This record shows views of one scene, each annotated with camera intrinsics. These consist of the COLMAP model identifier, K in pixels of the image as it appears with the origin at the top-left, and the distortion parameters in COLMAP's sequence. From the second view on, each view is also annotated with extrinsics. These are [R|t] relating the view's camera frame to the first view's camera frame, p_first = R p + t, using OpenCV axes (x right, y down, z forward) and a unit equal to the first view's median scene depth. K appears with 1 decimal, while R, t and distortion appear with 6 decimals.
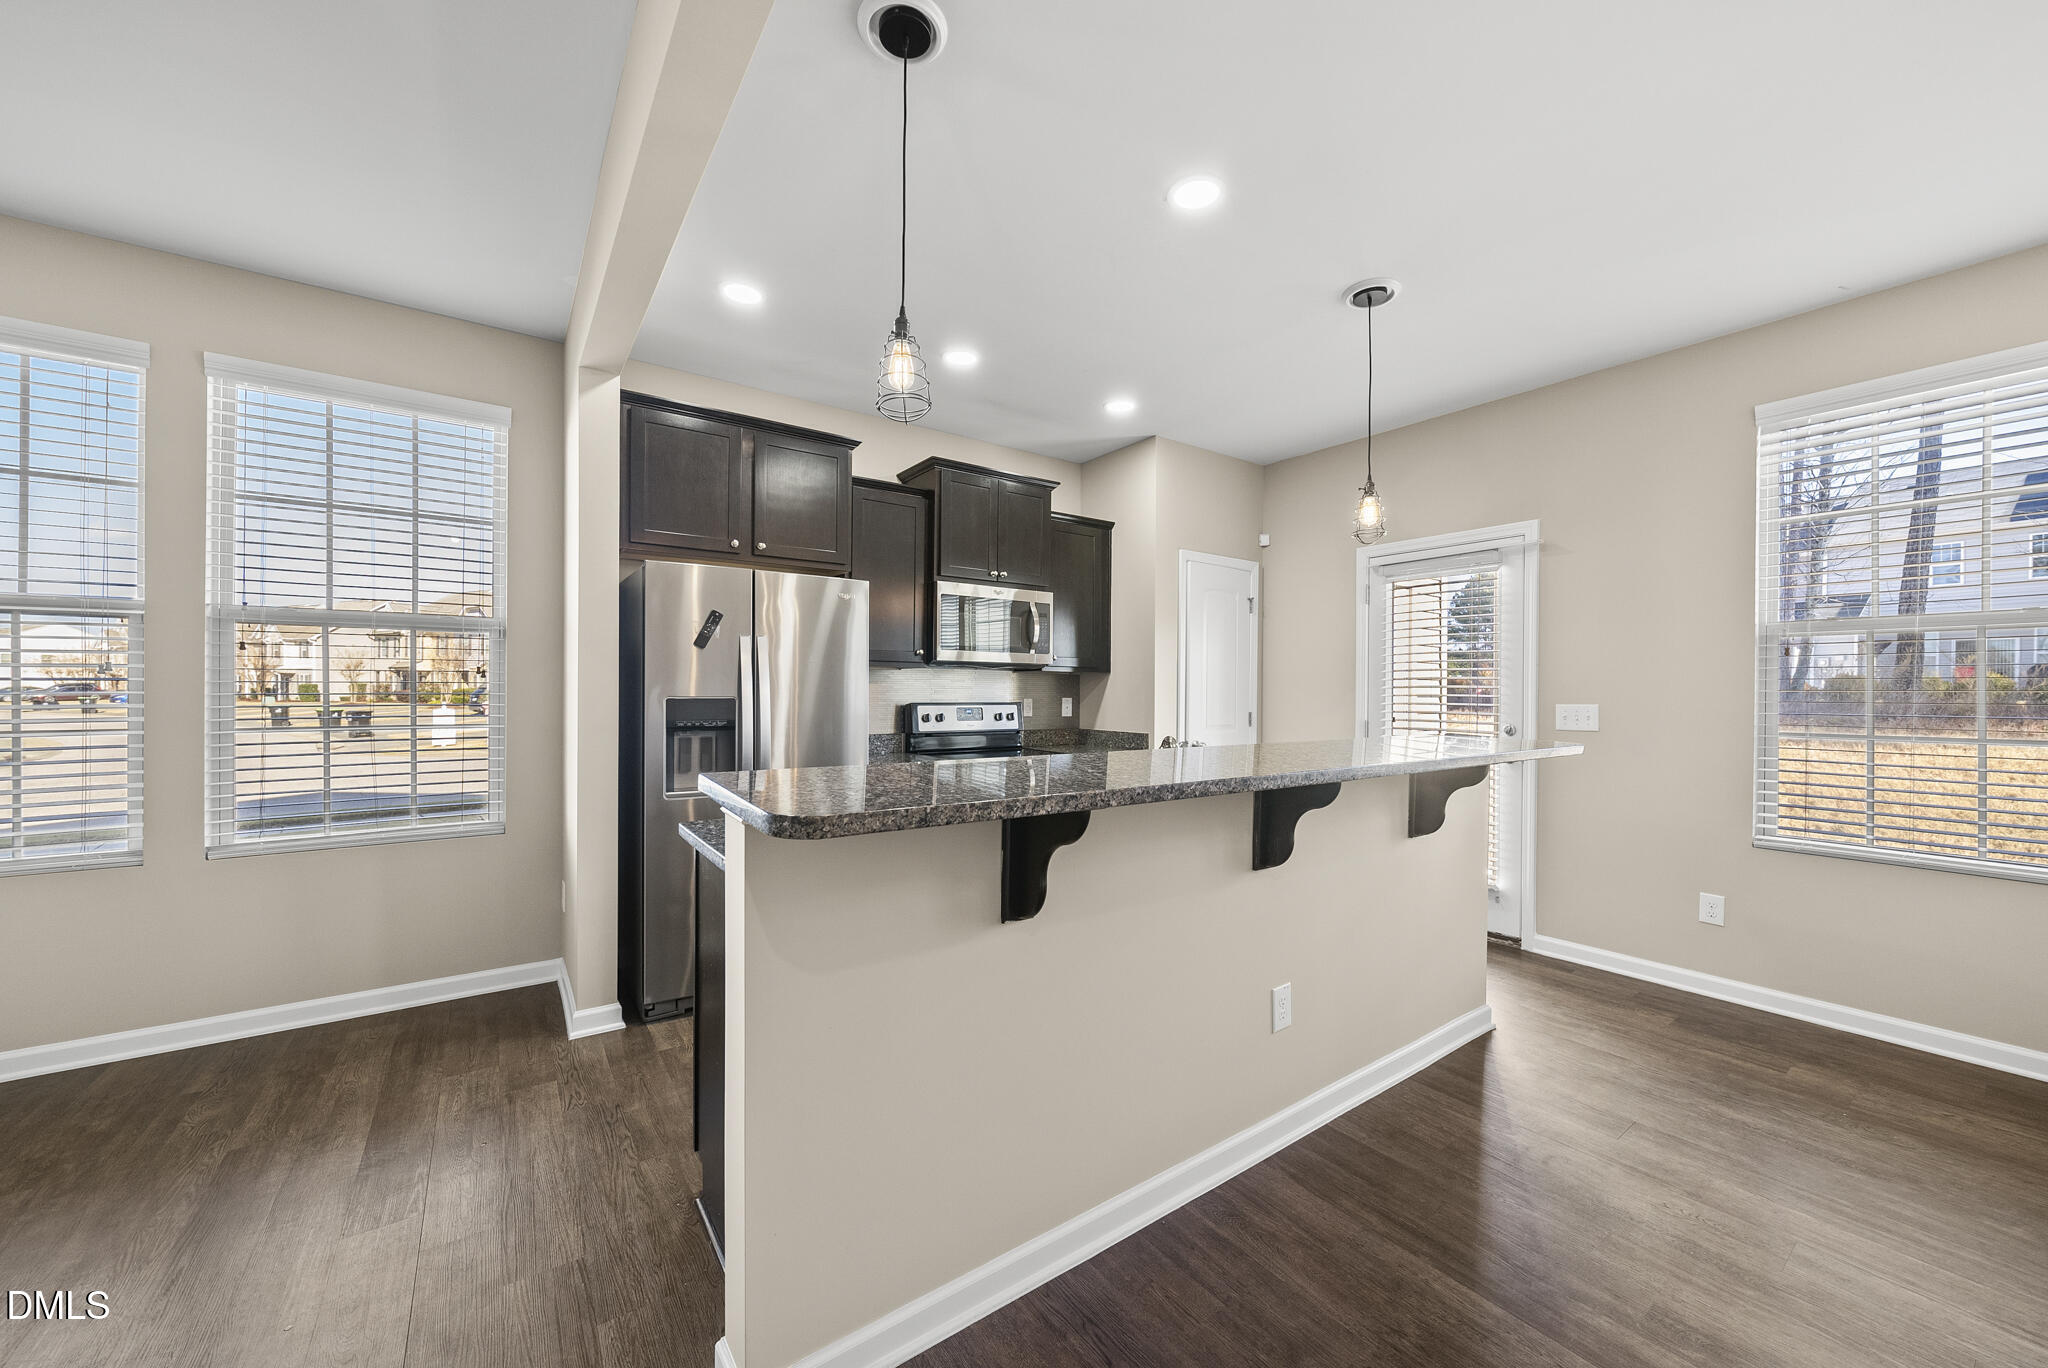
lens RADIAL K [[755.6, 0, 1023.1], [0, 755.6, 690.7], [0, 0, 1]] dist [0.001467, 0.000064]
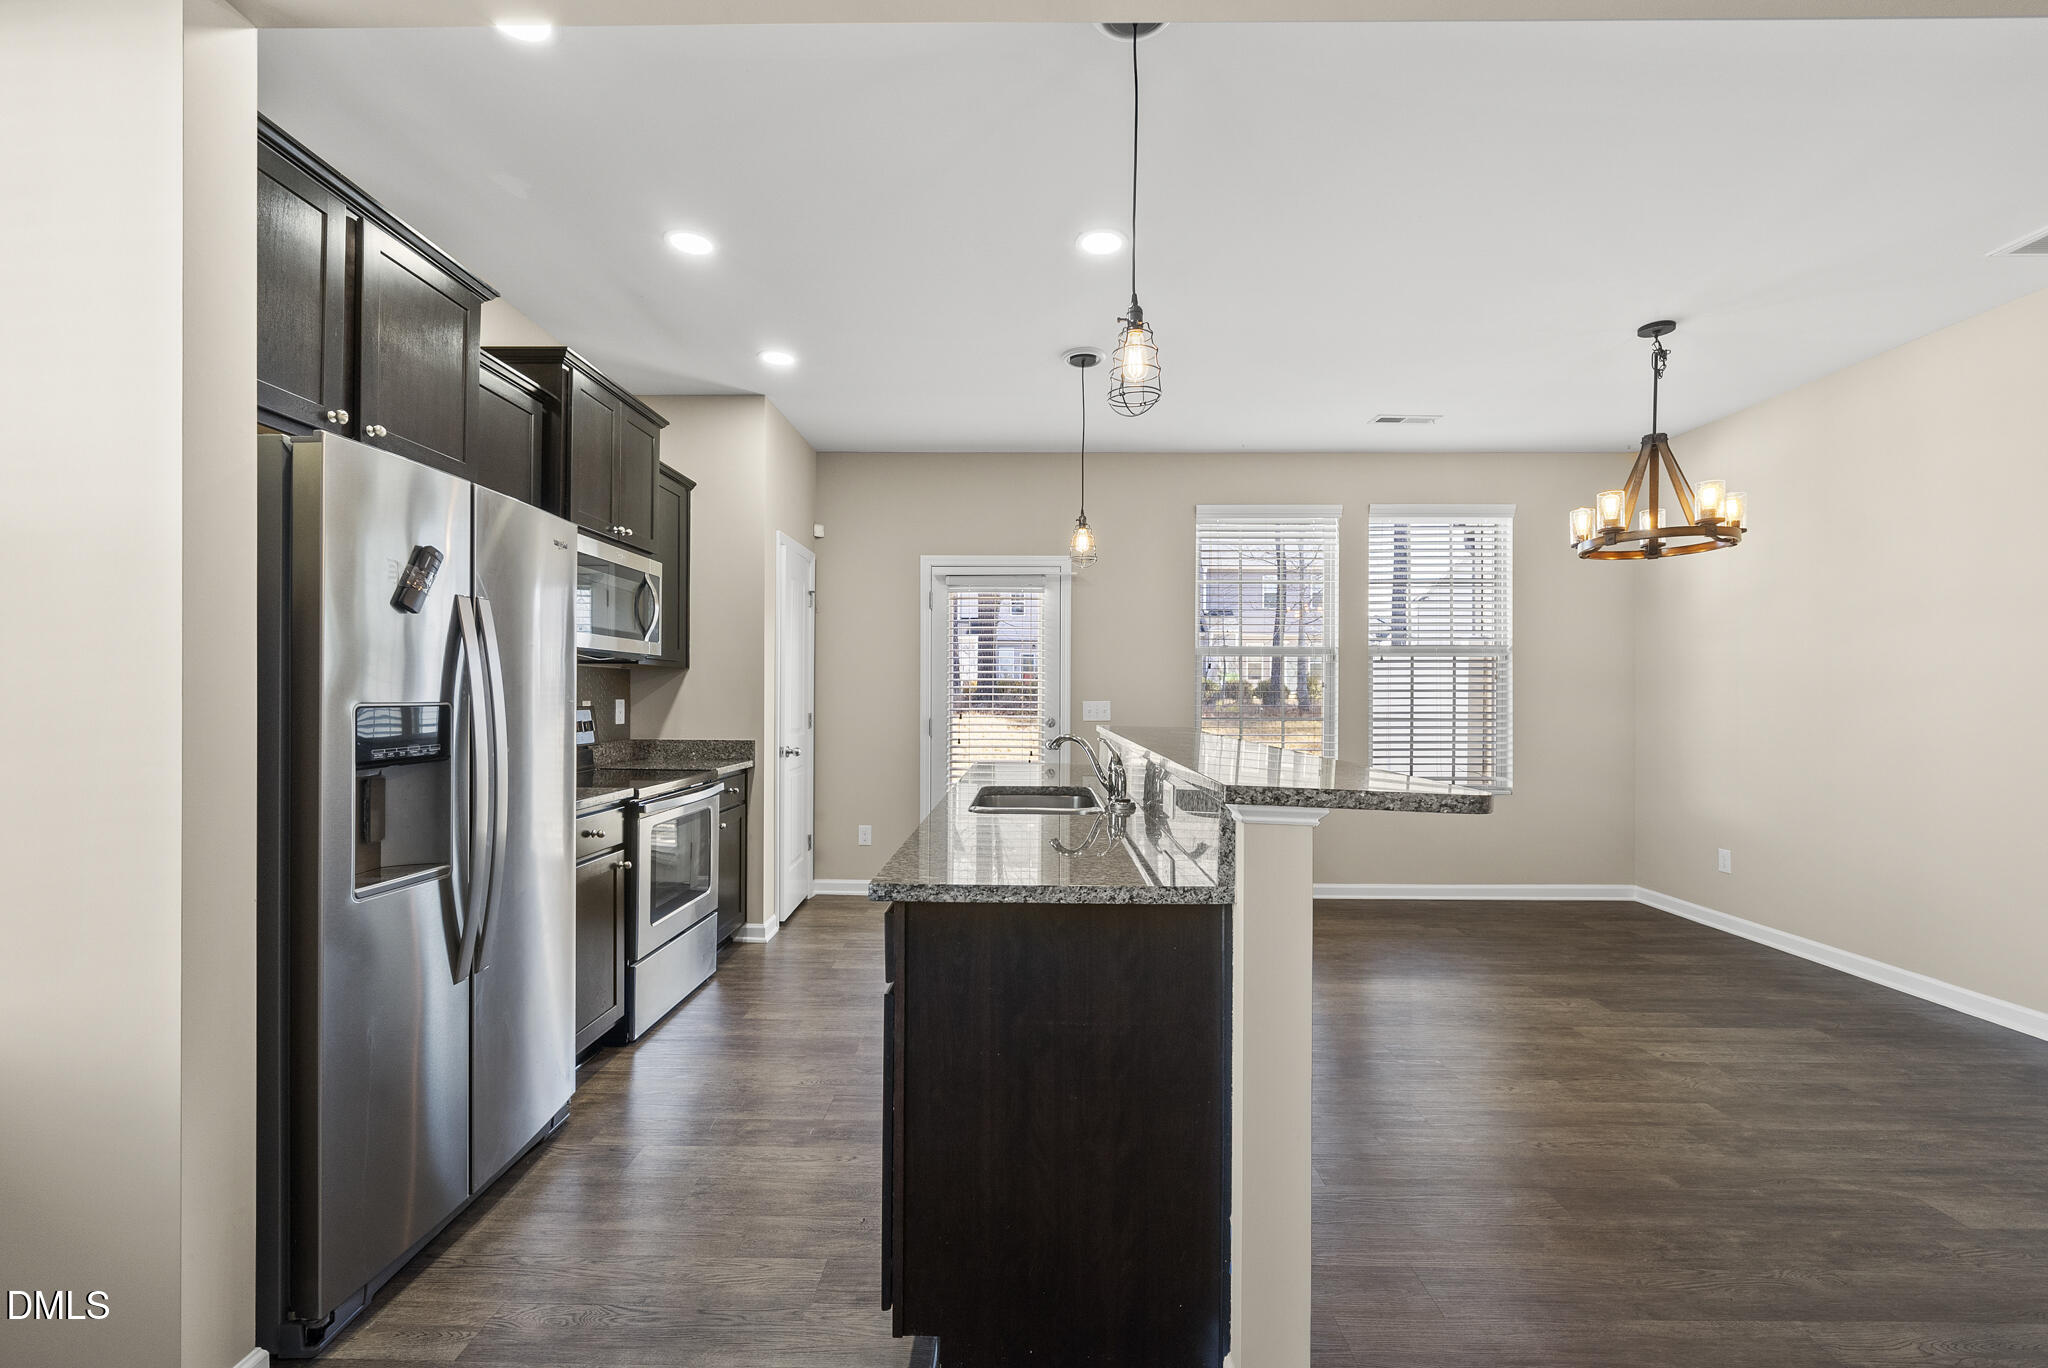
lens RADIAL K [[839.4, 0, 1020.6], [0, 839.4, 694.0], [0, 0, 1]] dist [-0.003345, 0.000494]
pose [[0.592341, -0.002728, 0.805683, -0.645270], [-0.004636, 0.999966, 0.006794, -0.004421], [-0.805674, -0.007759, 0.592308, 0.290237]]
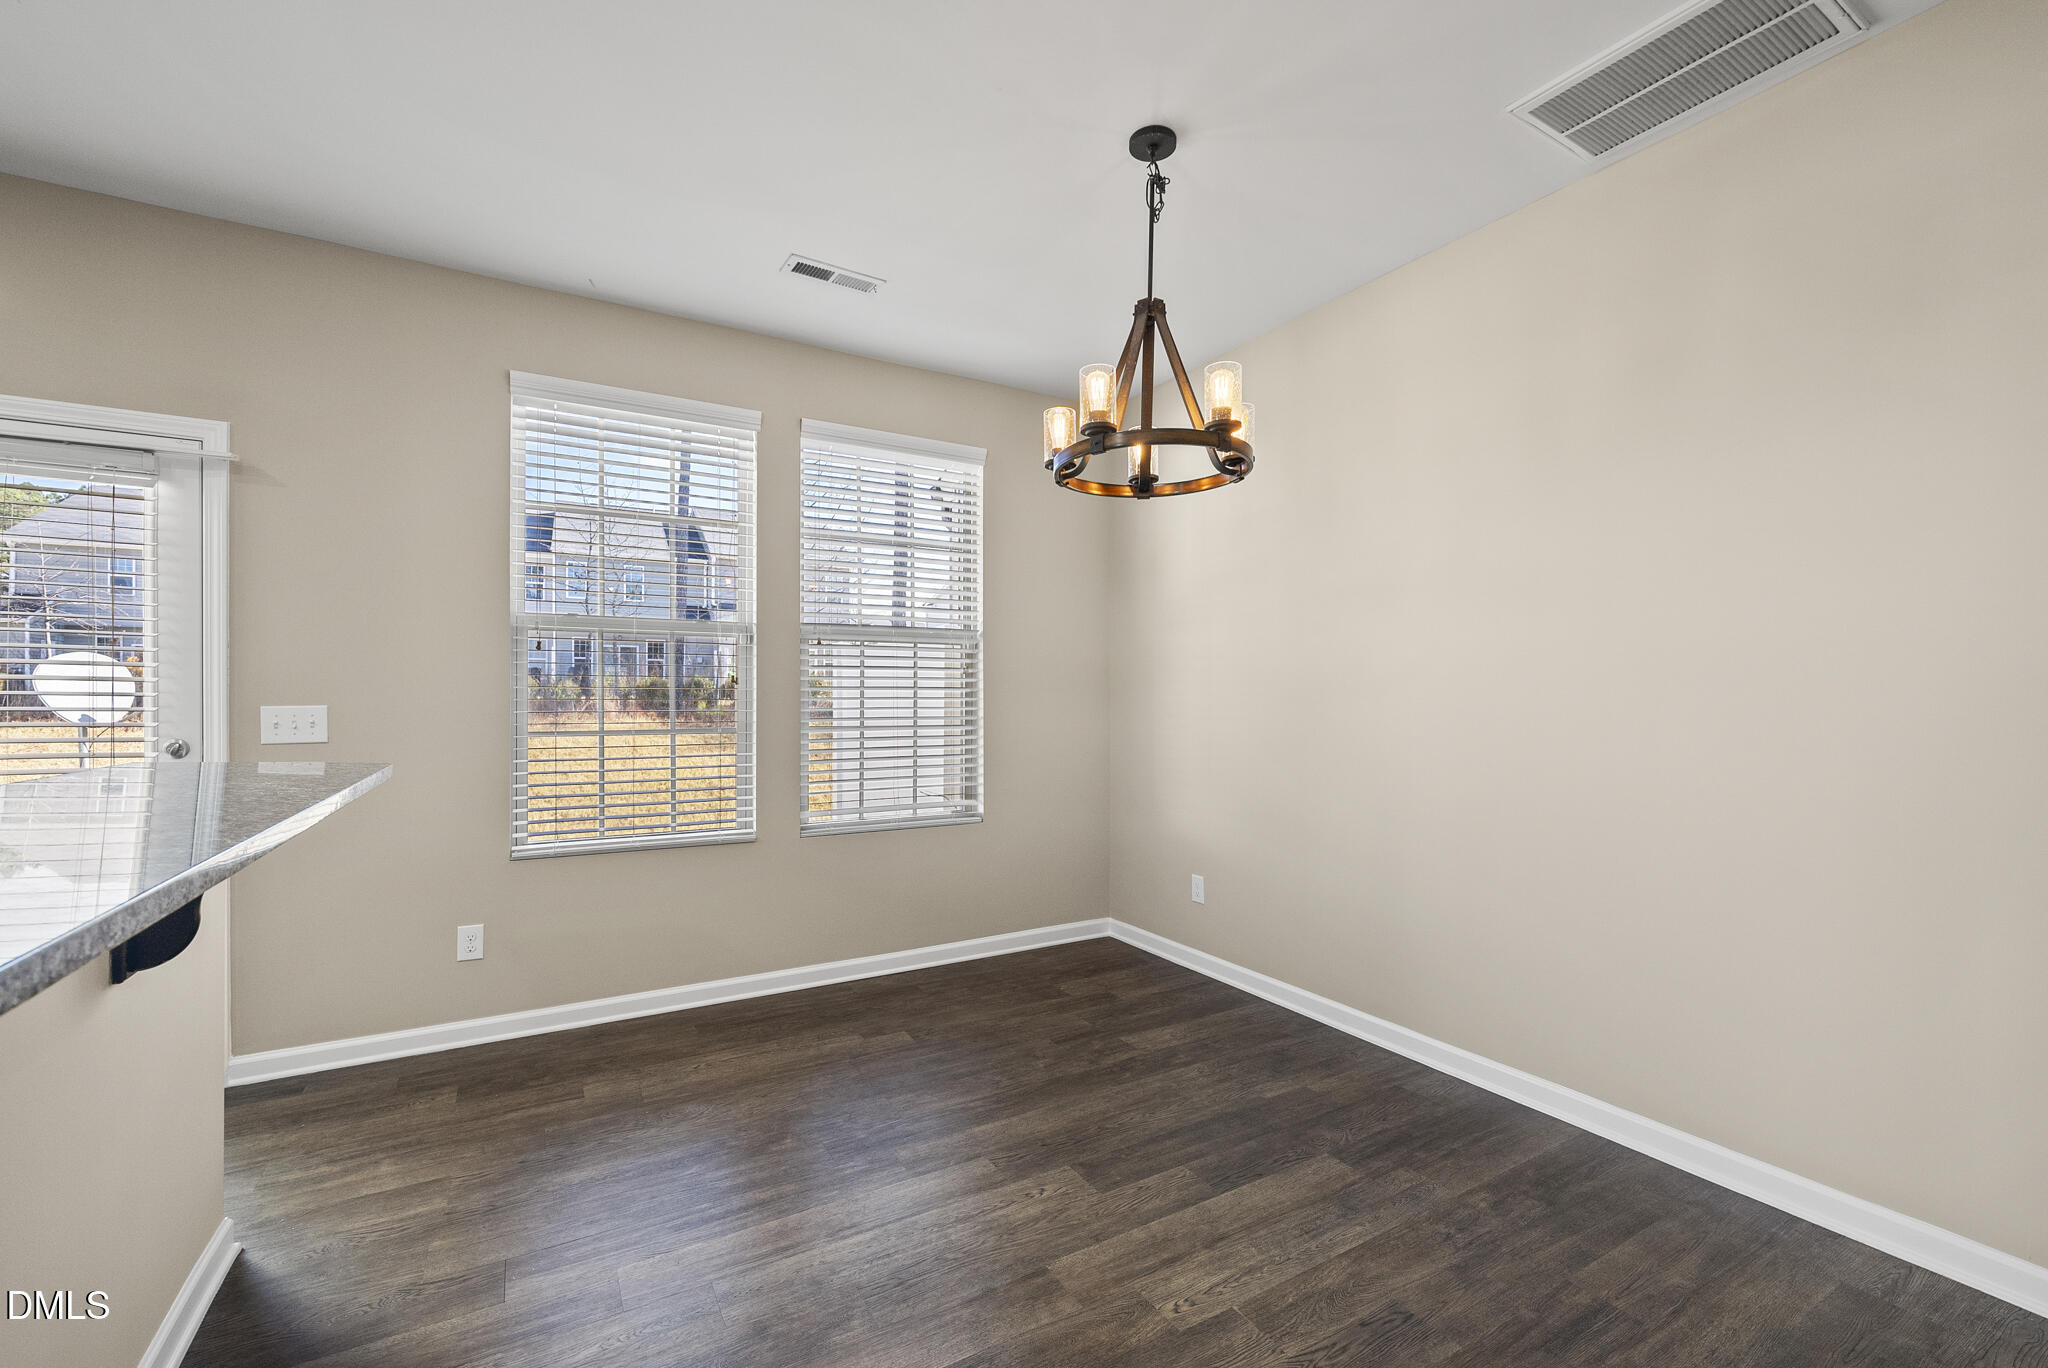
lens RADIAL K [[839.4, 0, 1019.3], [0, 839.4, 702.5], [0, 0, 1]] dist [-0.003345, 0.000494]
pose [[0.086502, -0.011110, 0.996190, 0.023173], [-0.007041, 0.999906, 0.011763, 0.001339], [-0.996227, -0.008031, 0.086416, 0.323372]]
